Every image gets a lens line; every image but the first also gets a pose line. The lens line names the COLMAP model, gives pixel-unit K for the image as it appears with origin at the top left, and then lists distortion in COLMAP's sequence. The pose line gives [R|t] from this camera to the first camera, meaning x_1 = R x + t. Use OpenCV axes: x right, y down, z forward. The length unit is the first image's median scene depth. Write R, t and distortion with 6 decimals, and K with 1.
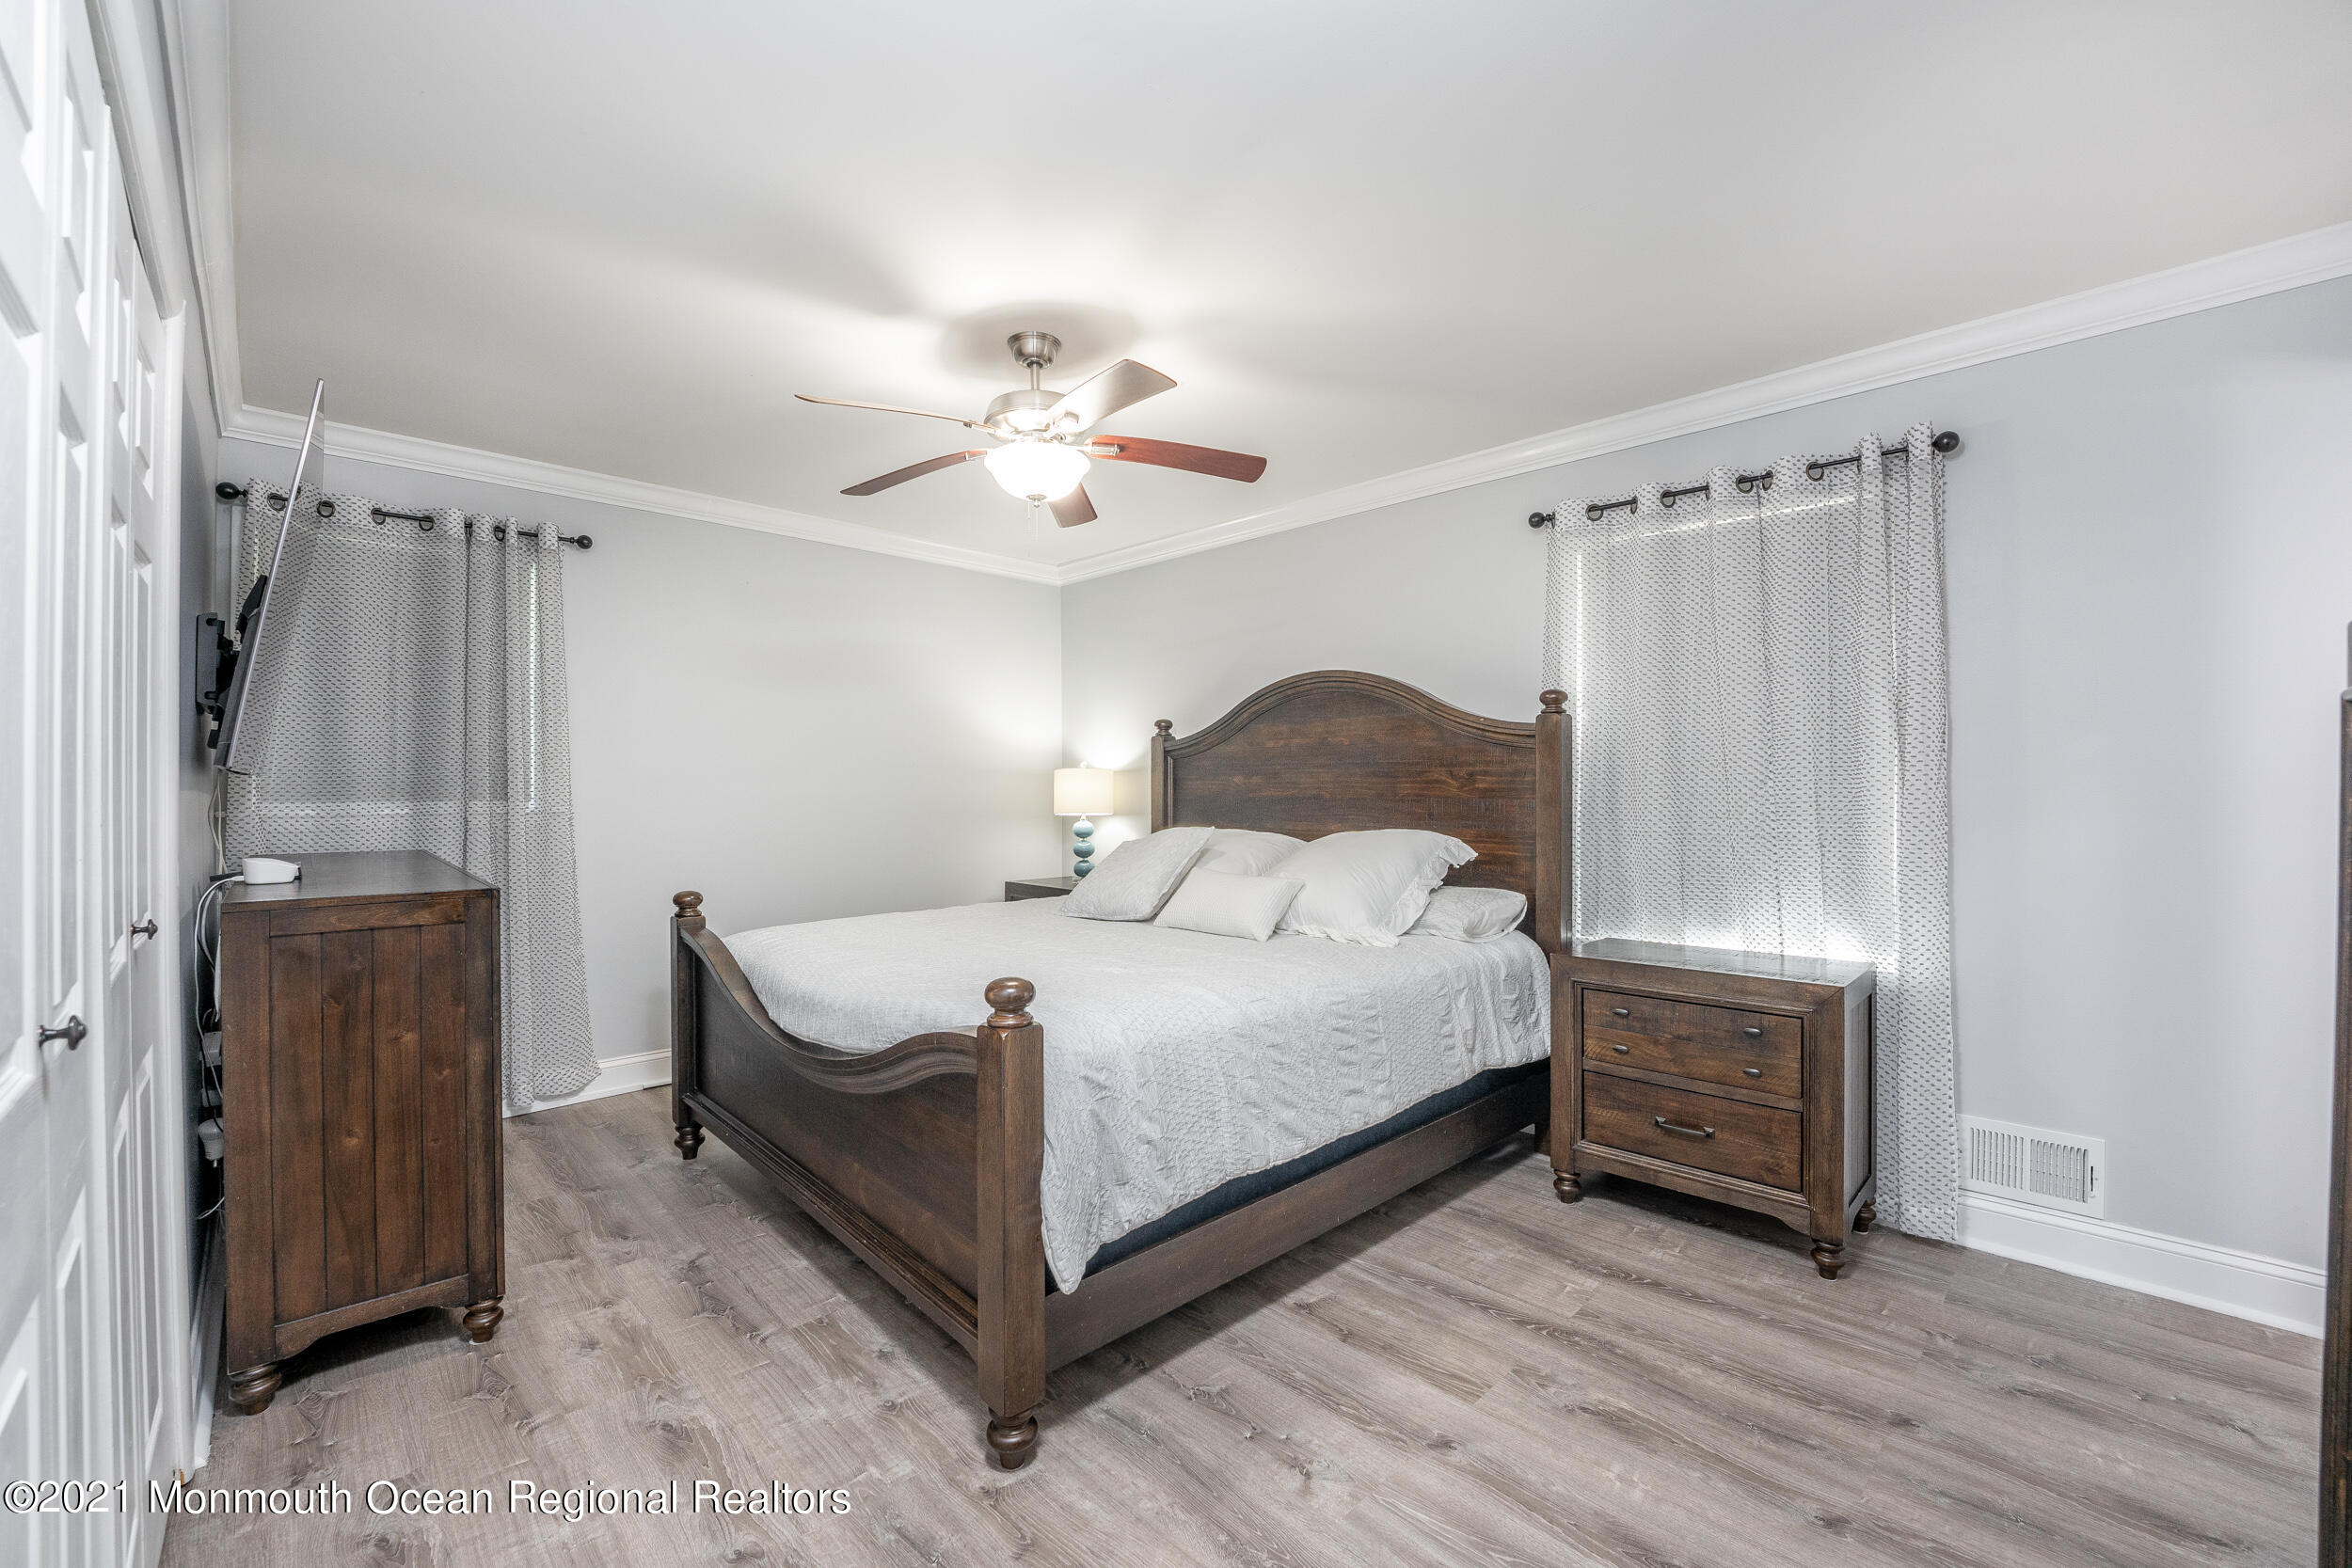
lens RADIAL K [[970.3, 0, 1163.7], [0, 970.3, 789.8], [0, 0, 1]] dist [-0.025844, 0.000322]
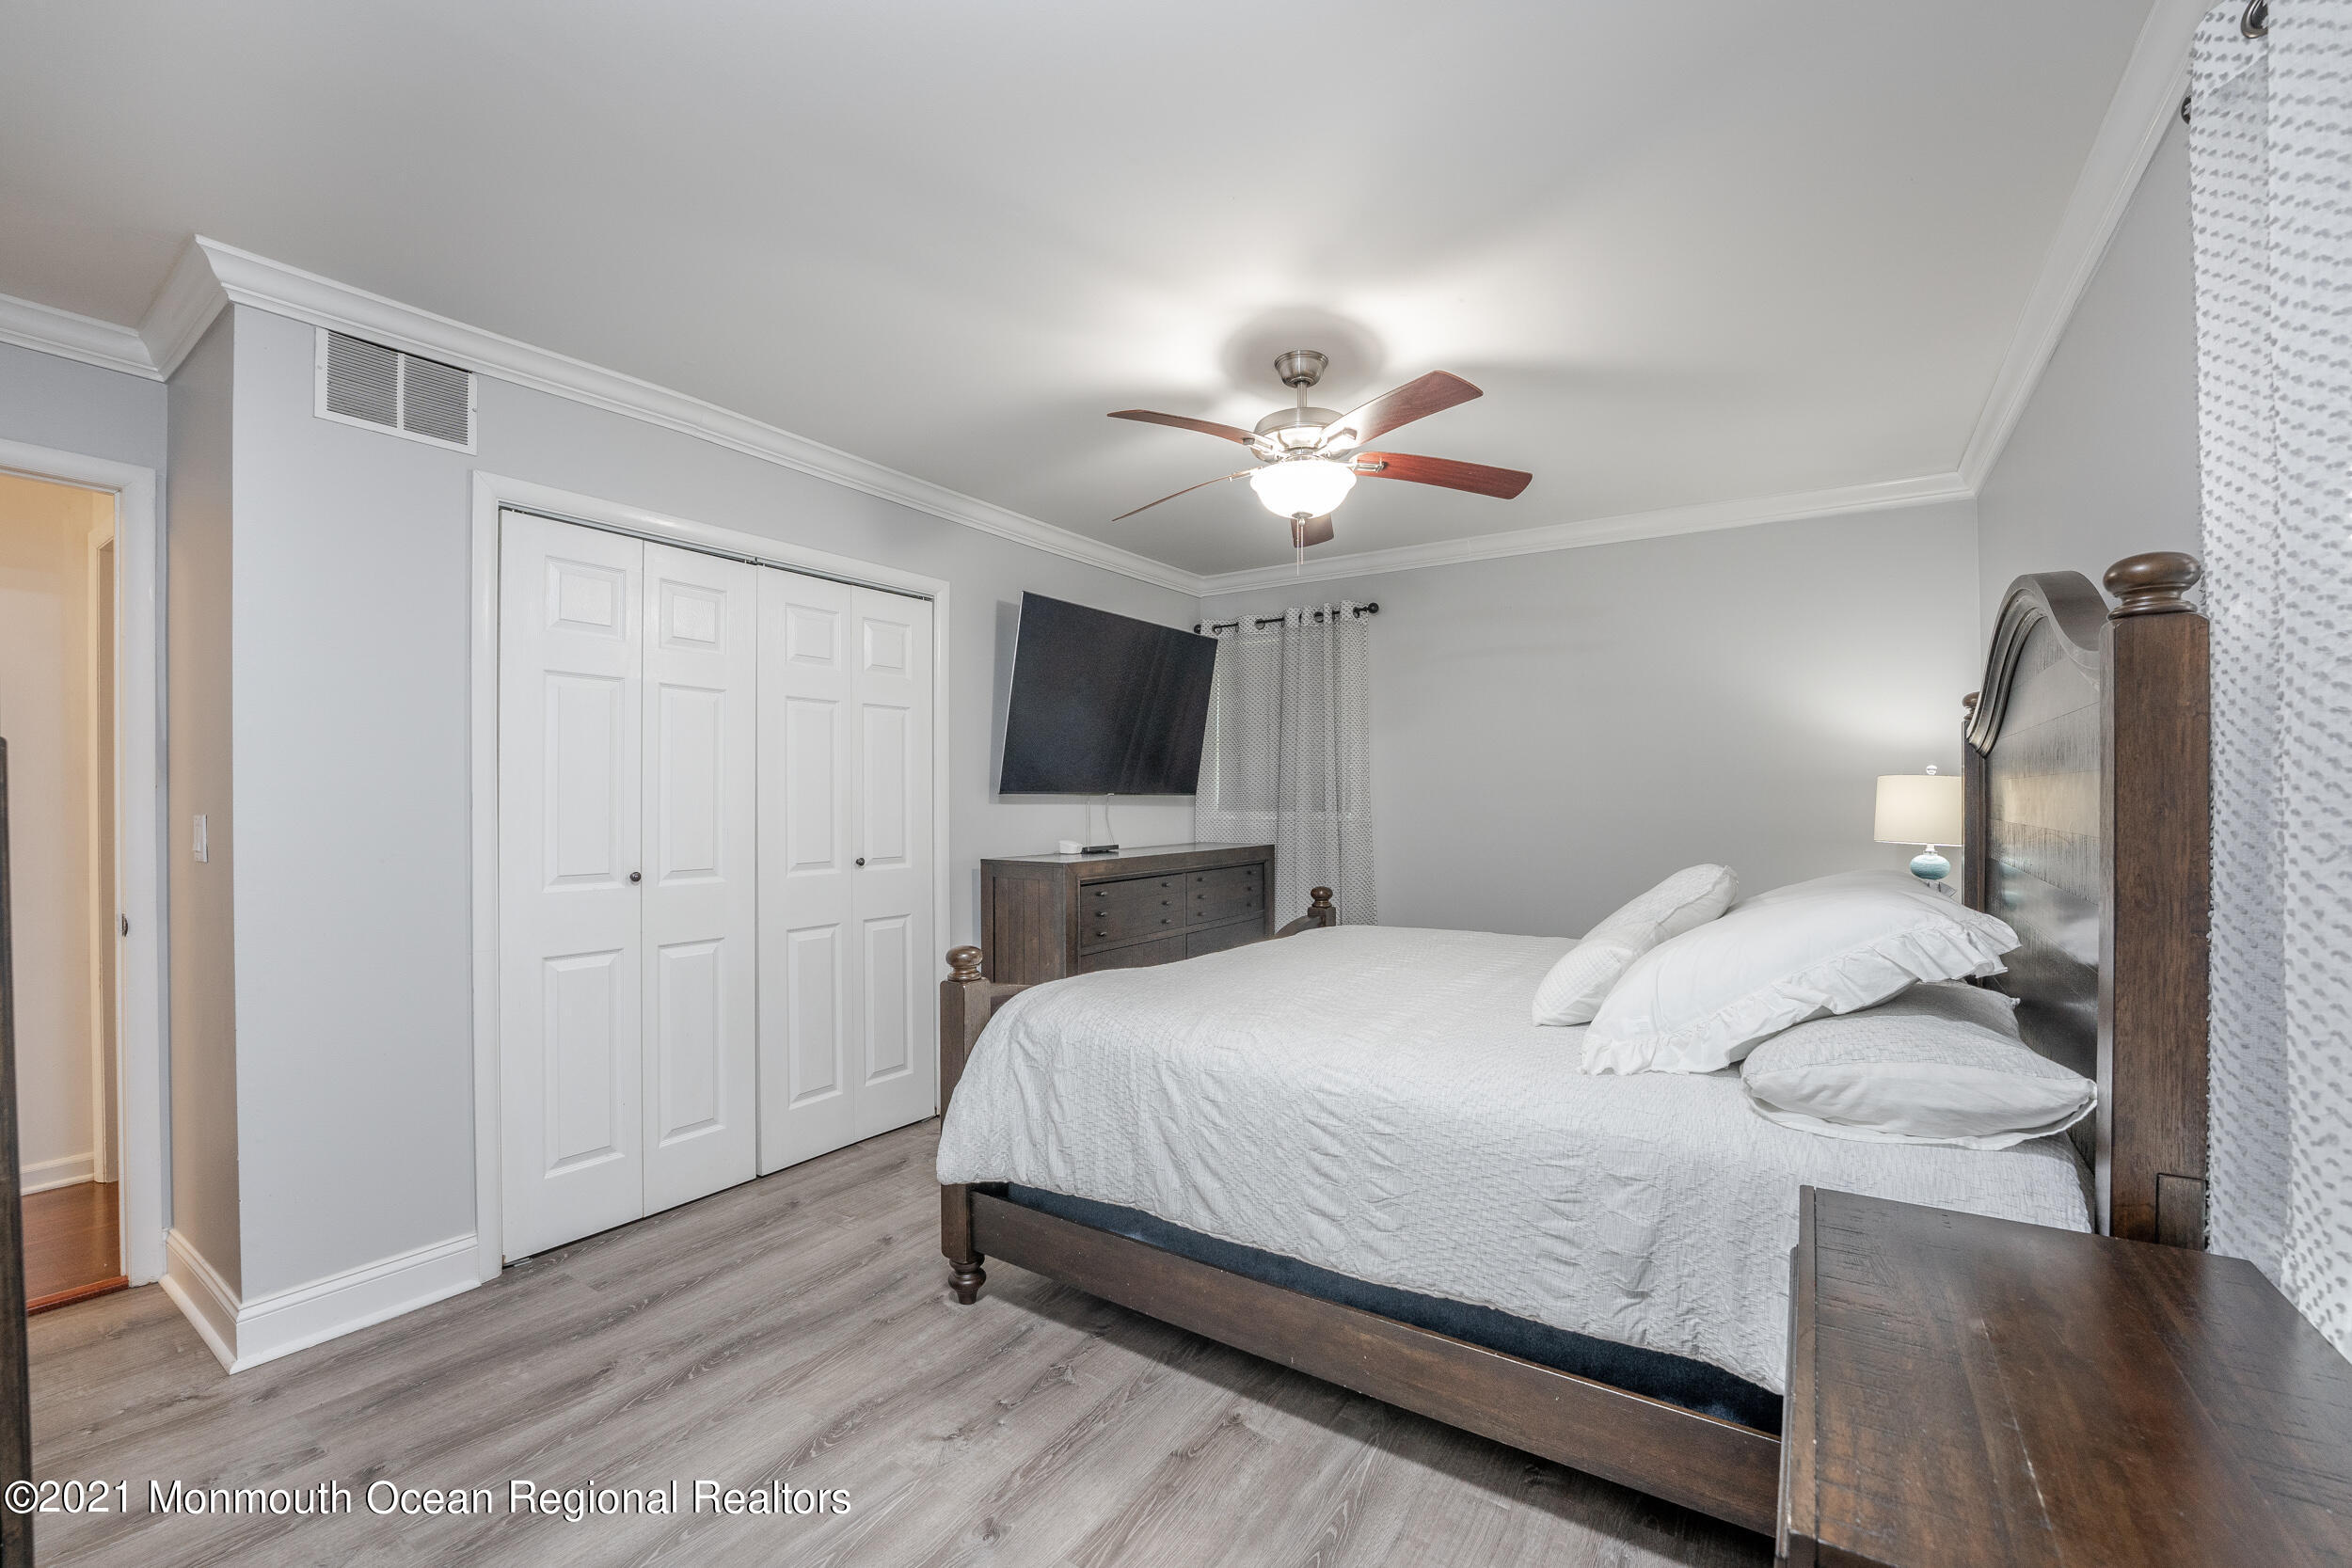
lens RADIAL K [[970.3, 0, 1163.7], [0, 970.3, 789.8], [0, 0, 1]] dist [-0.025844, 0.000322]
pose [[0.205190, -0.007517, -0.978693, 0.908131], [0.000004, 0.999971, -0.007680, -0.012947], [0.978722, 0.001572, 0.205184, 0.720045]]
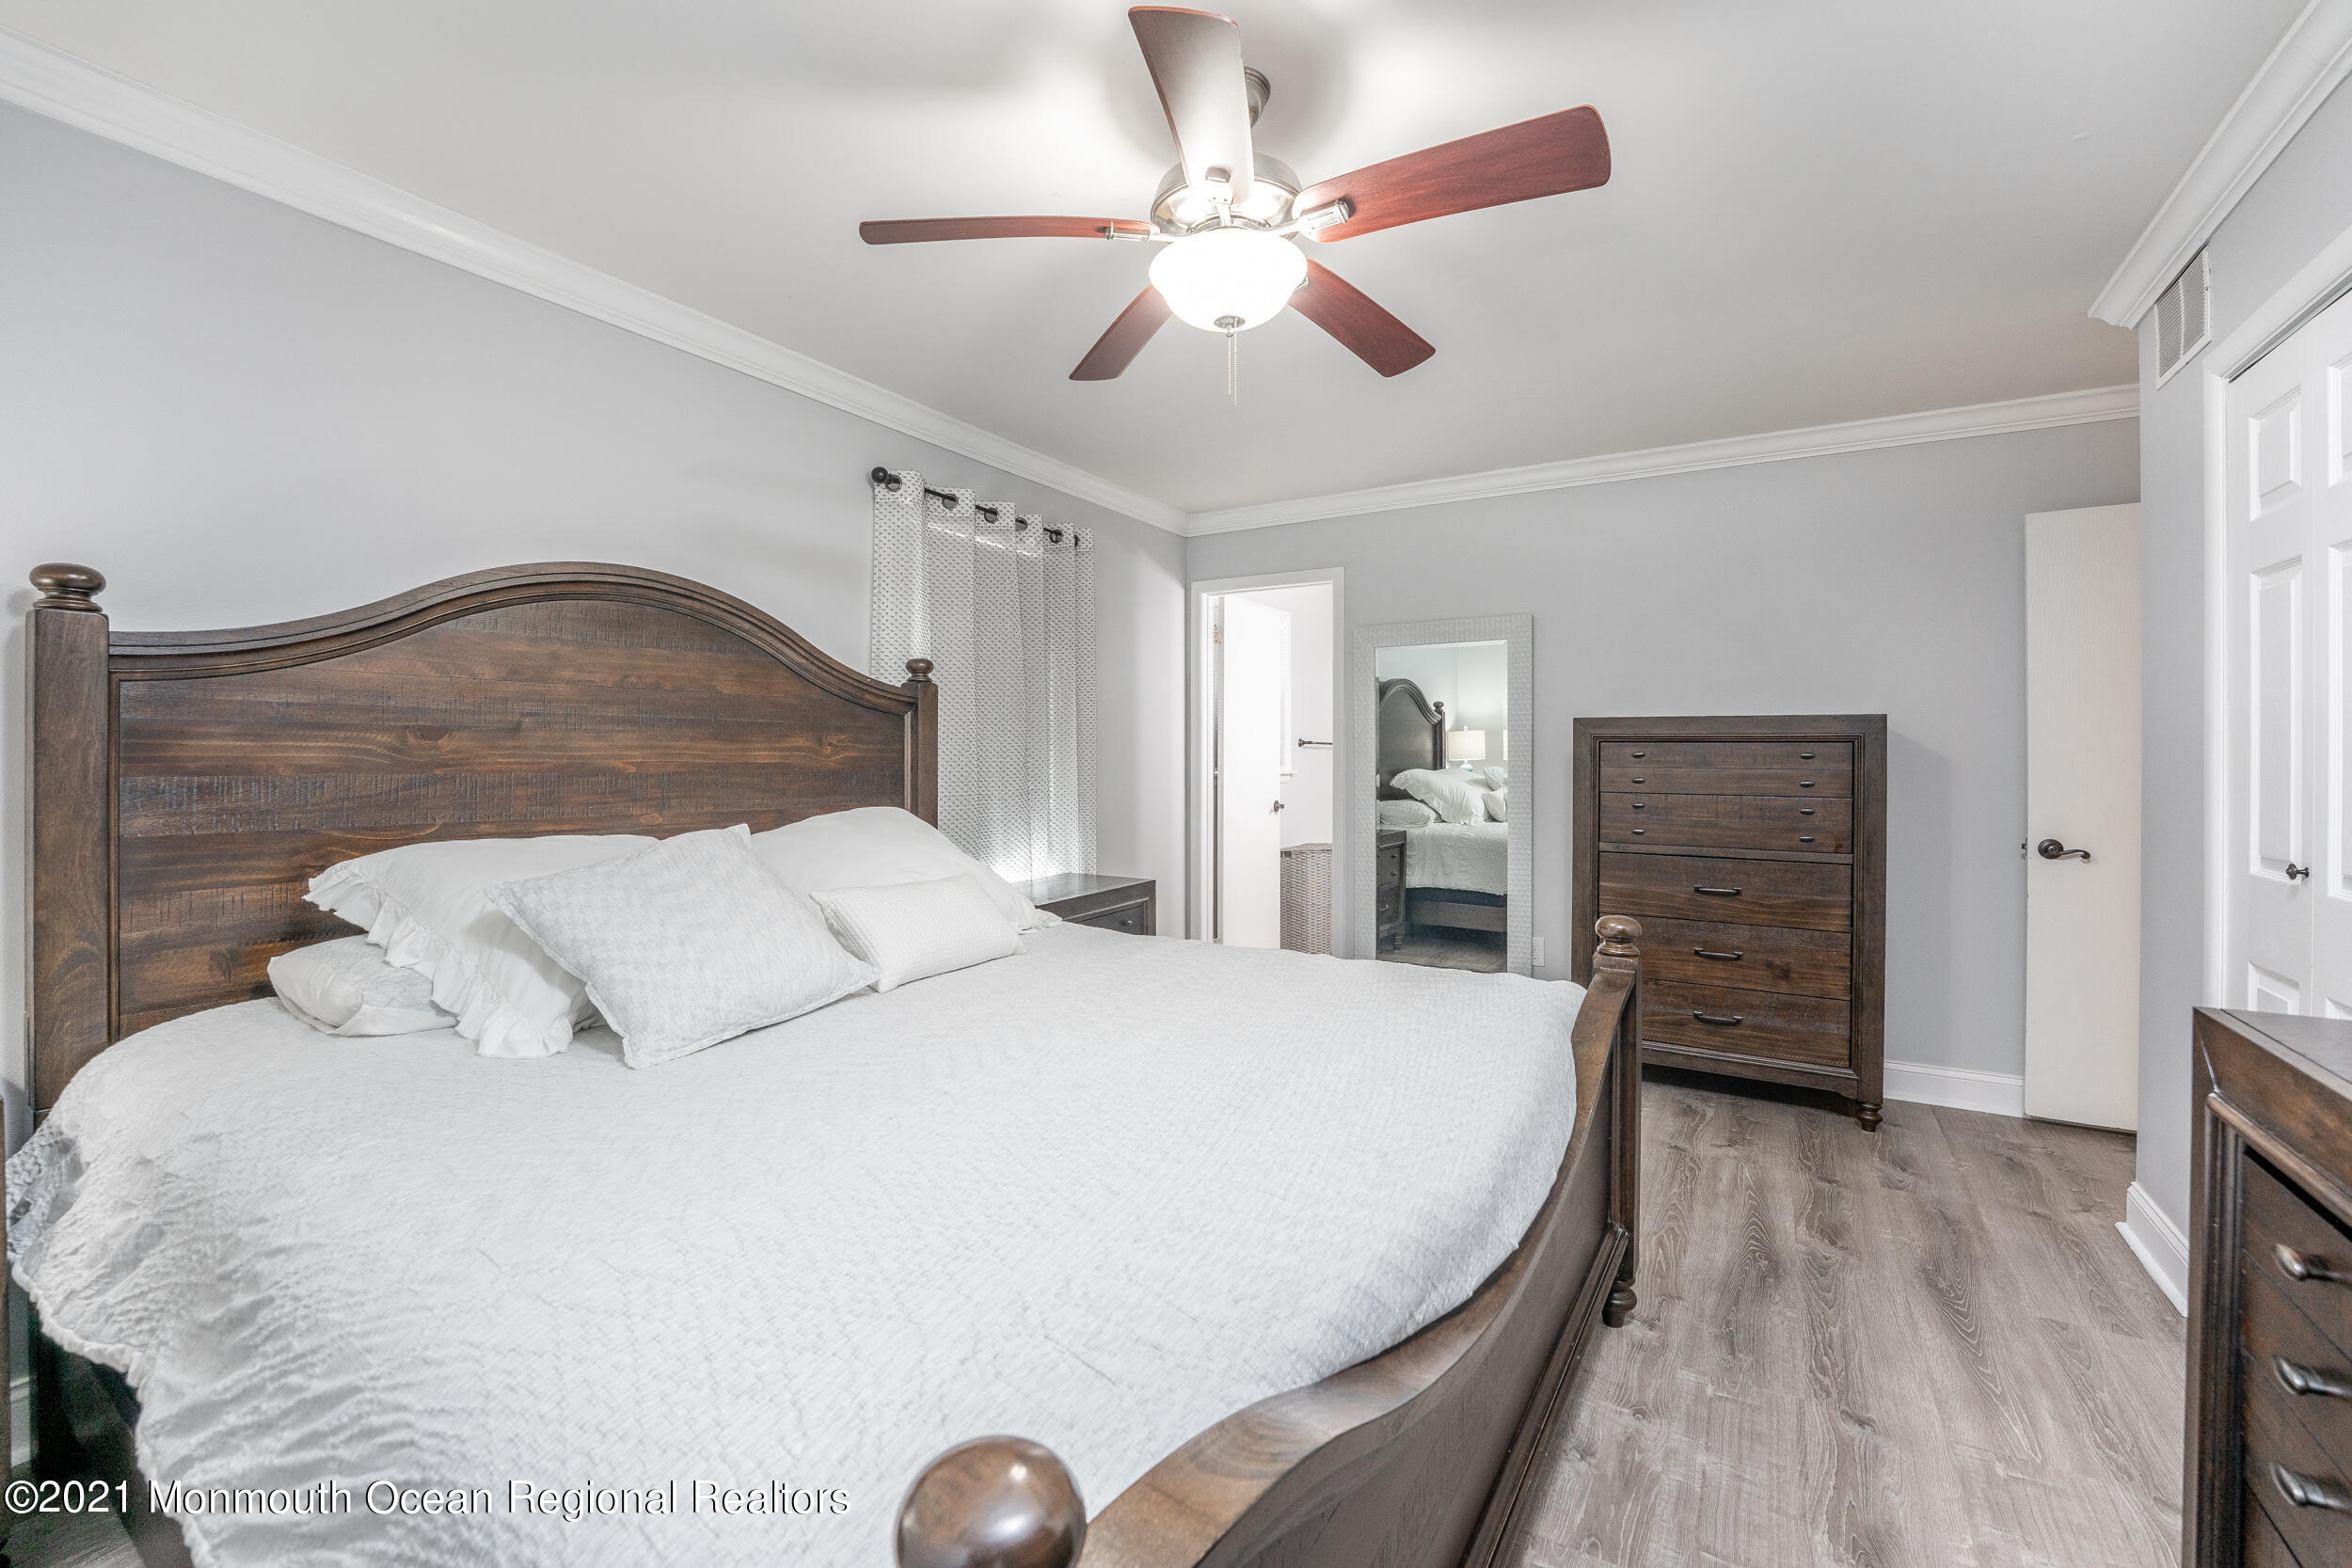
lens RADIAL K [[973.6, 0, 1184.5], [0, 973.6, 768.1], [0, 0, 1]] dist [-0.029858, 0.003543]
pose [[-0.269527, -0.009524, 0.962946, -0.843128], [0.000626, 0.999949, 0.010065, -0.001447], [-0.962993, 0.003316, -0.269507, 1.333946]]
